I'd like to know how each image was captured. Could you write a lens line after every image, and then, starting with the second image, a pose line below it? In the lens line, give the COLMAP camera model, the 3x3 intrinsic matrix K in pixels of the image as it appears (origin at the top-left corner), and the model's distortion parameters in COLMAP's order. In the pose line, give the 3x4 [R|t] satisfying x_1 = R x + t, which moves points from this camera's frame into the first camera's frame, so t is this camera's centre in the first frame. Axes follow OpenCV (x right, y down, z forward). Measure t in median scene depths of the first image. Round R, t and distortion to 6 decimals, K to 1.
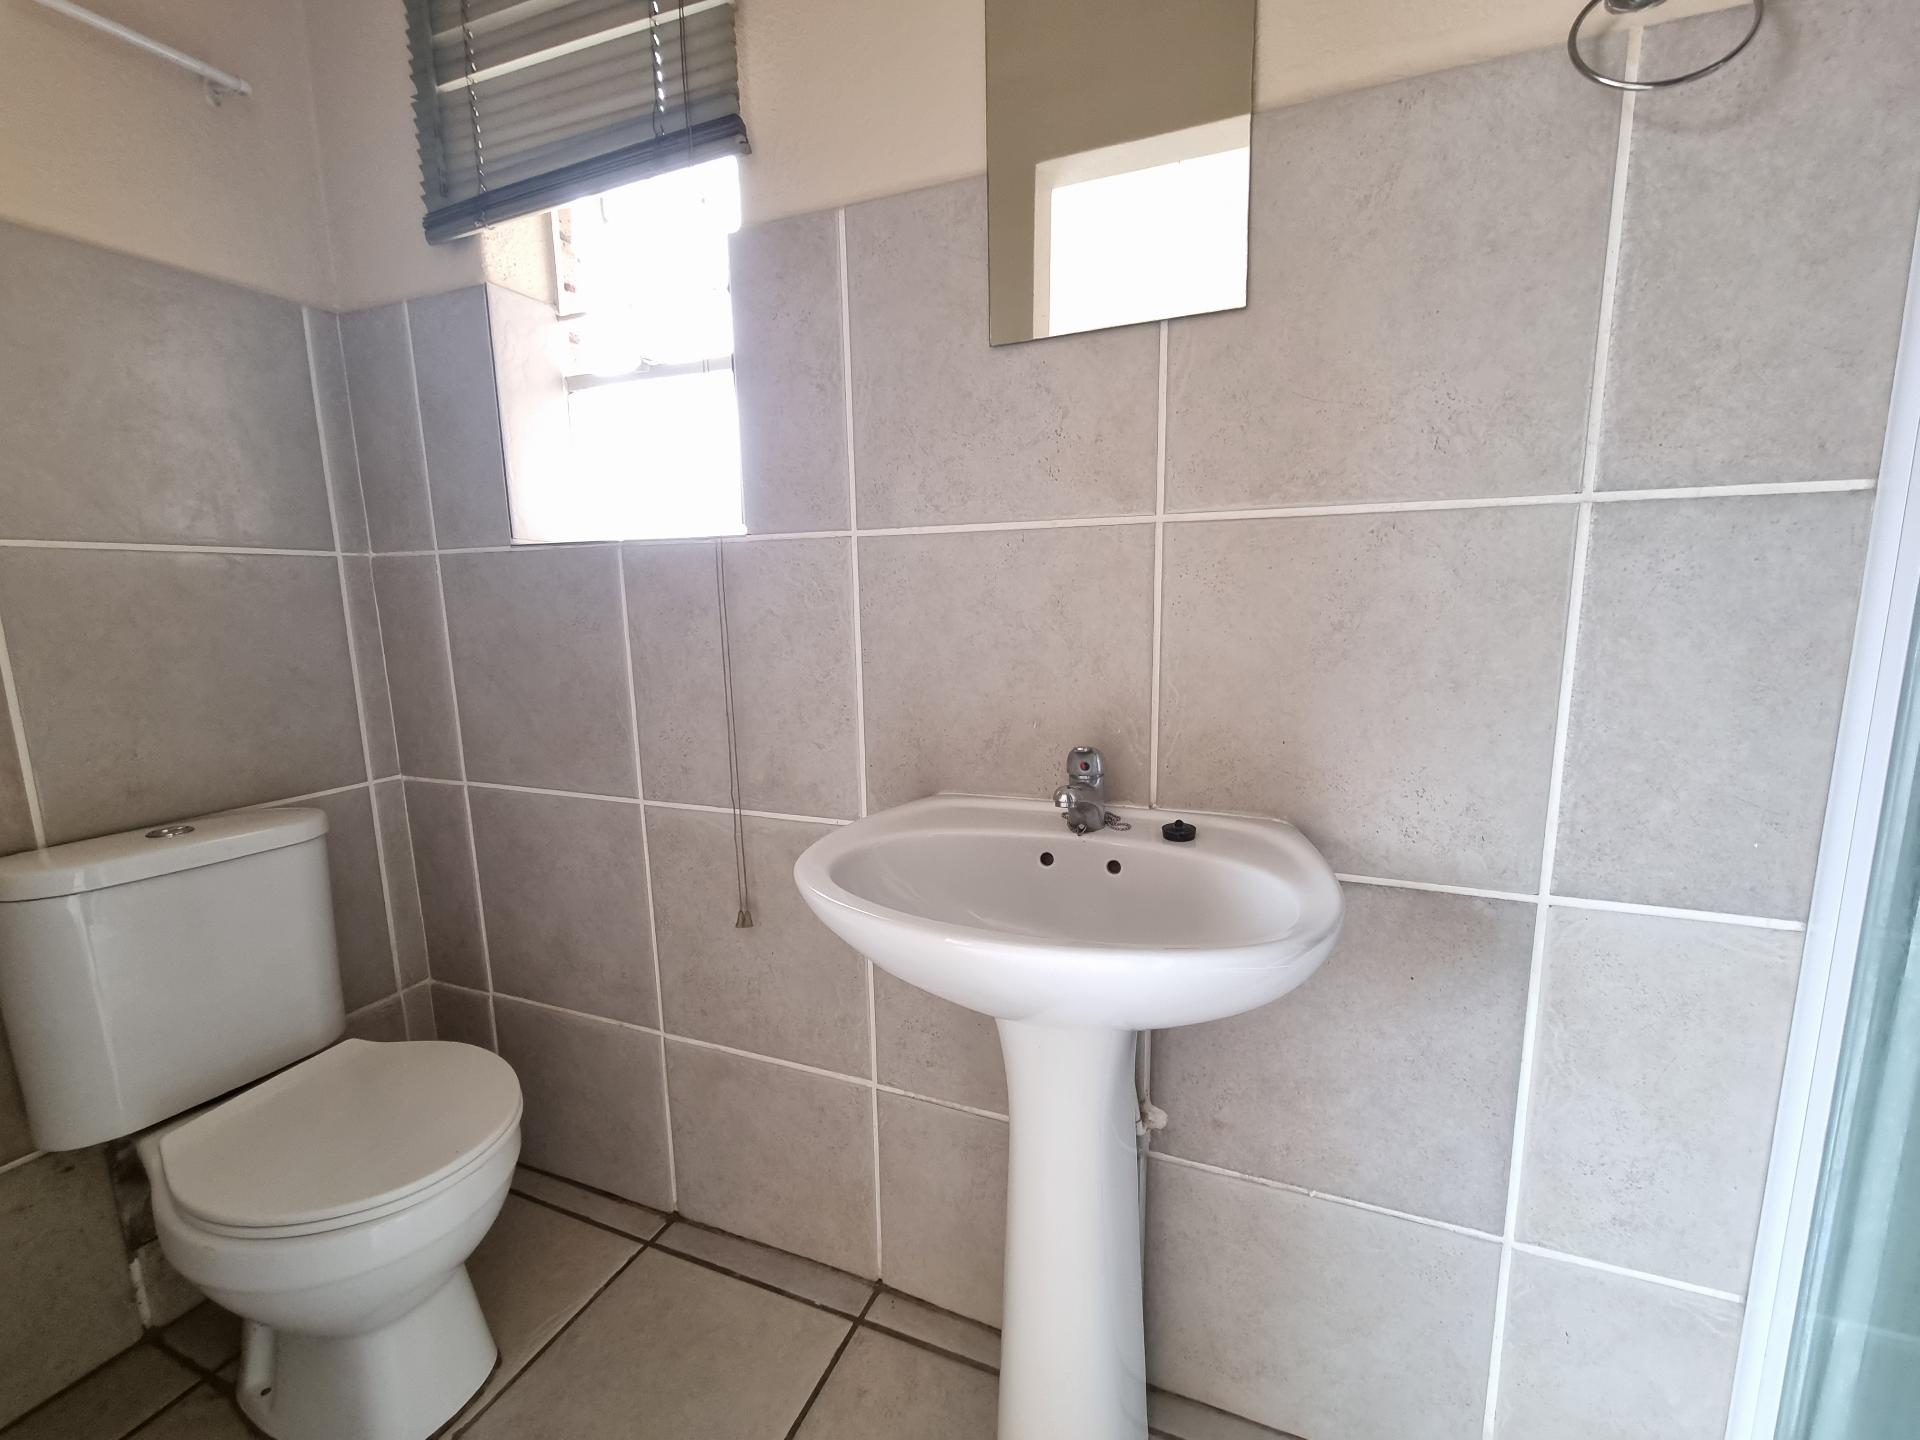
lens RADIAL K [[785.7, 0, 978.5], [0, 785.7, 699.4], [0, 0, 1]] dist [0.001995, -0.000640]
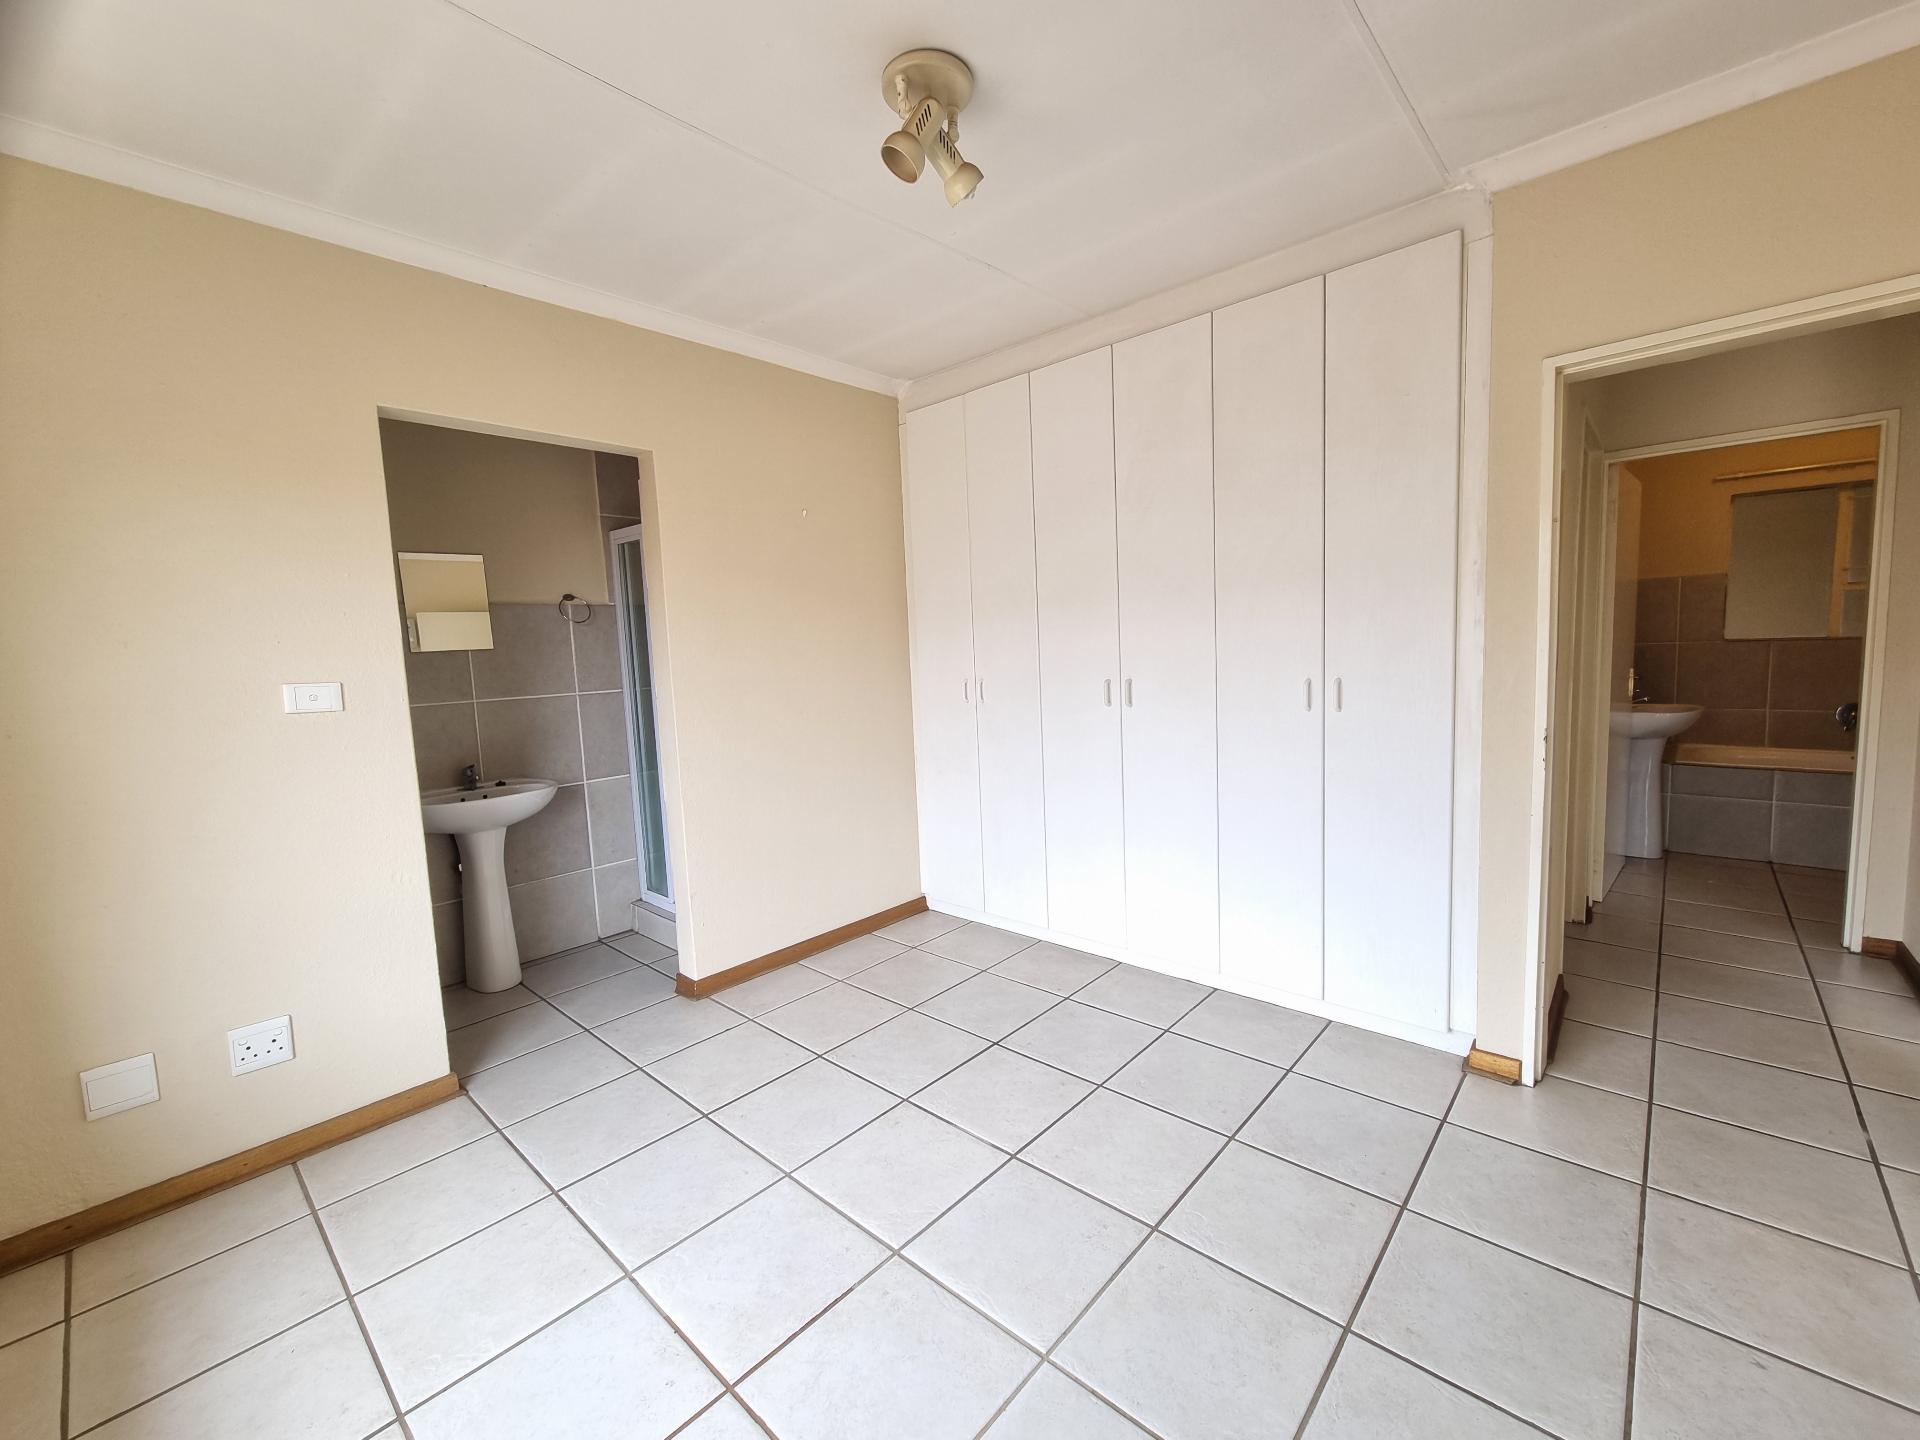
lens RADIAL K [[785.7, 0, 973.5], [0, 785.7, 726.4], [0, 0, 1]] dist [0.001995, -0.000640]
pose [[0.344688, -0.102888, 0.933062, -2.477289], [0.185208, 0.981891, 0.039853, 0.171676], [-0.920265, 0.159074, 0.357502, -2.493971]]
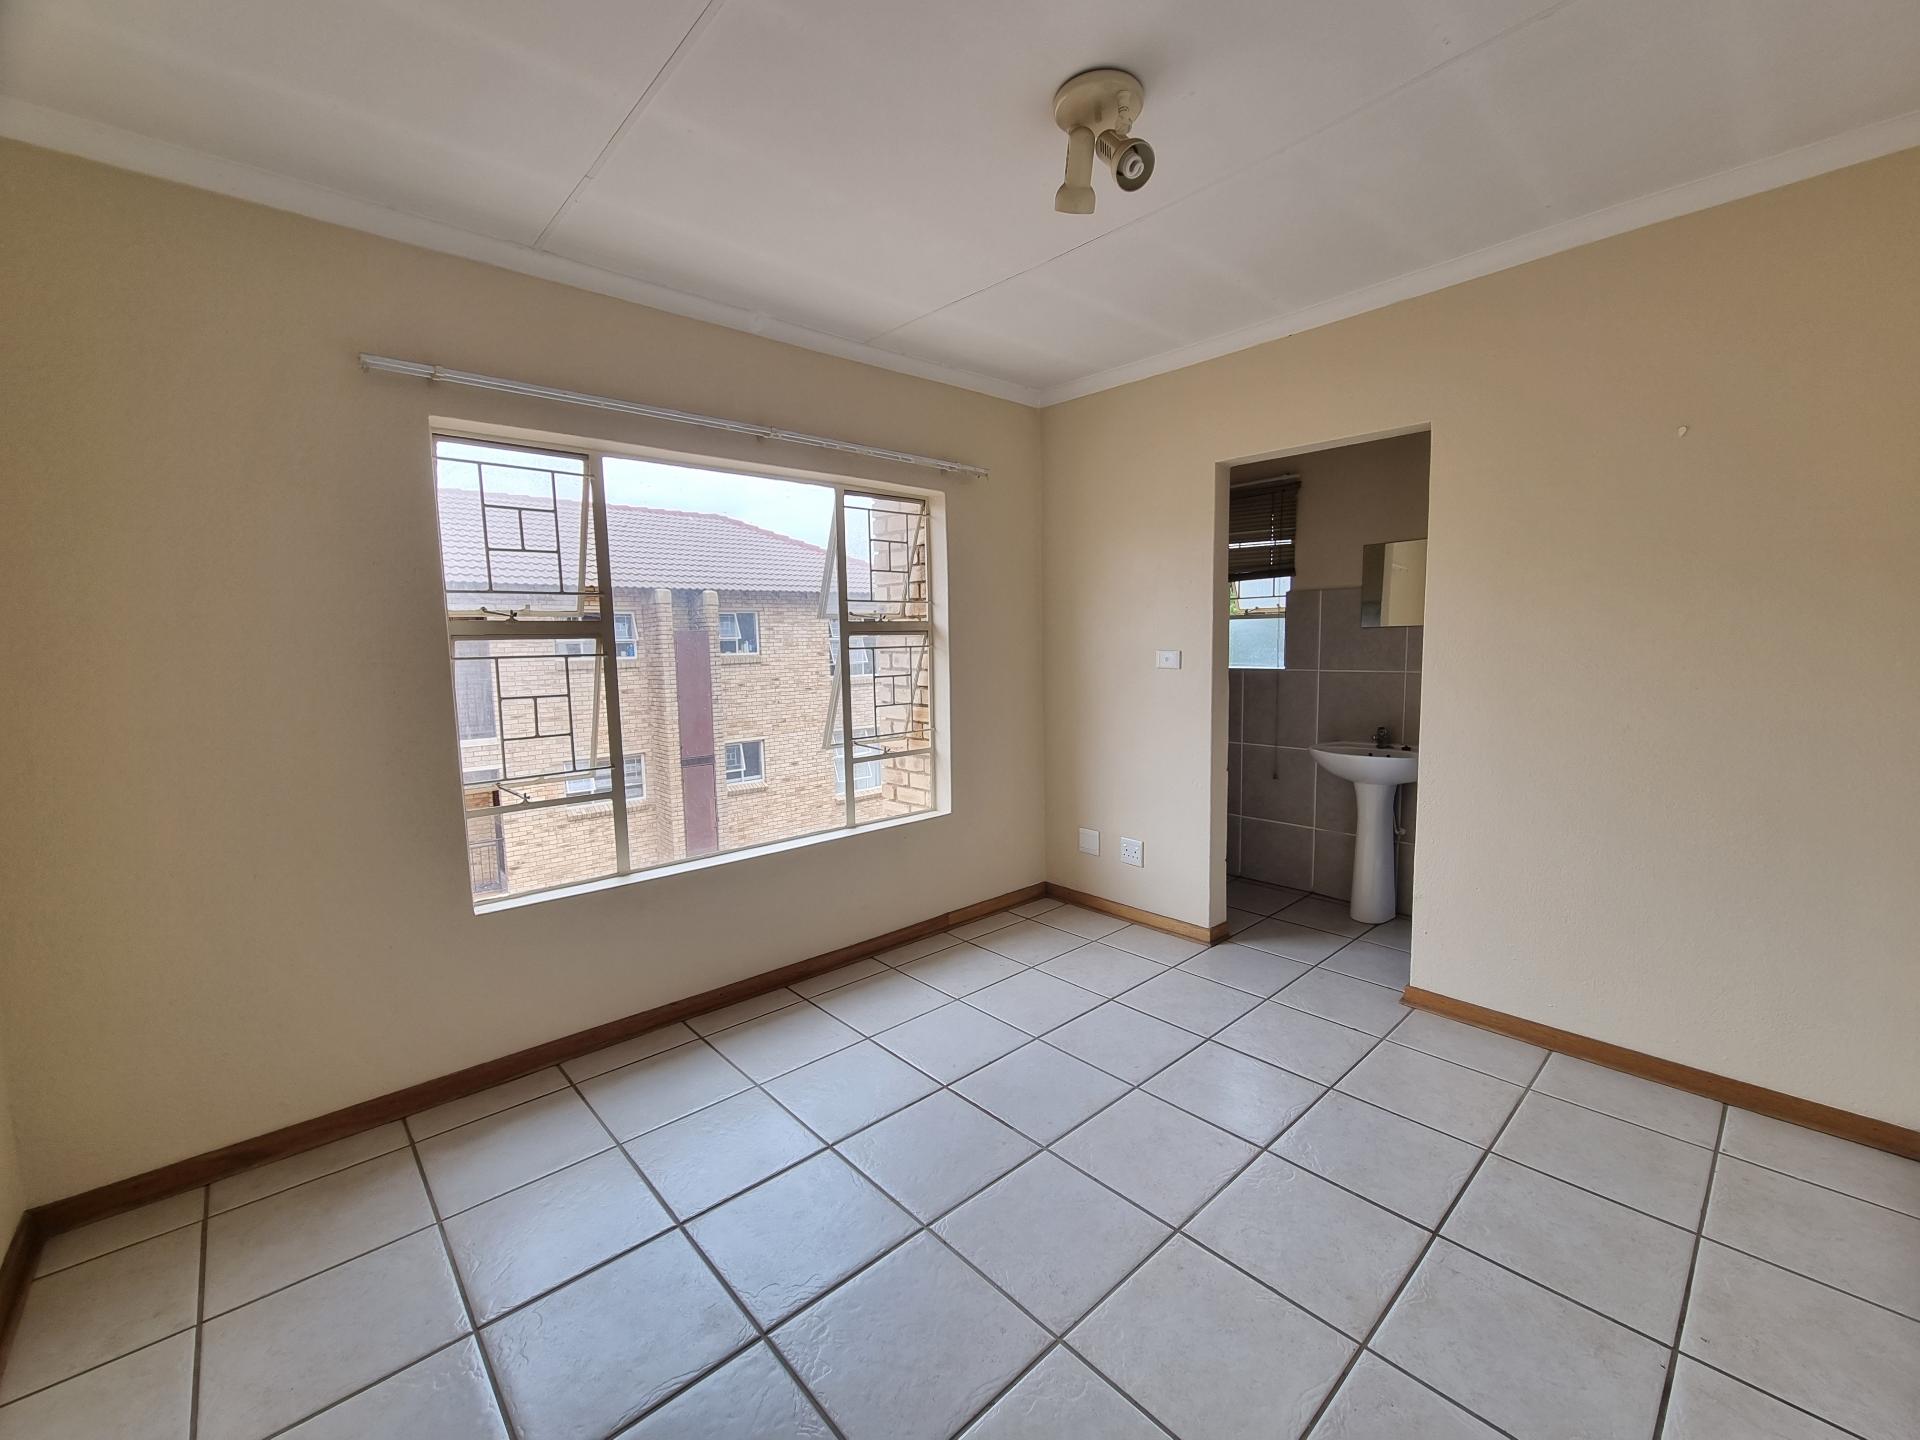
lens RADIAL K [[785.7, 0, 969.3], [0, 785.7, 730.1], [0, 0, 1]] dist [0.001995, -0.000640]
pose [[0.898194, 0.043287, -0.437463, -0.001269], [-0.059407, 0.997964, -0.023225, 0.312701], [0.435566, 0.046849, 0.898937, -3.750050]]
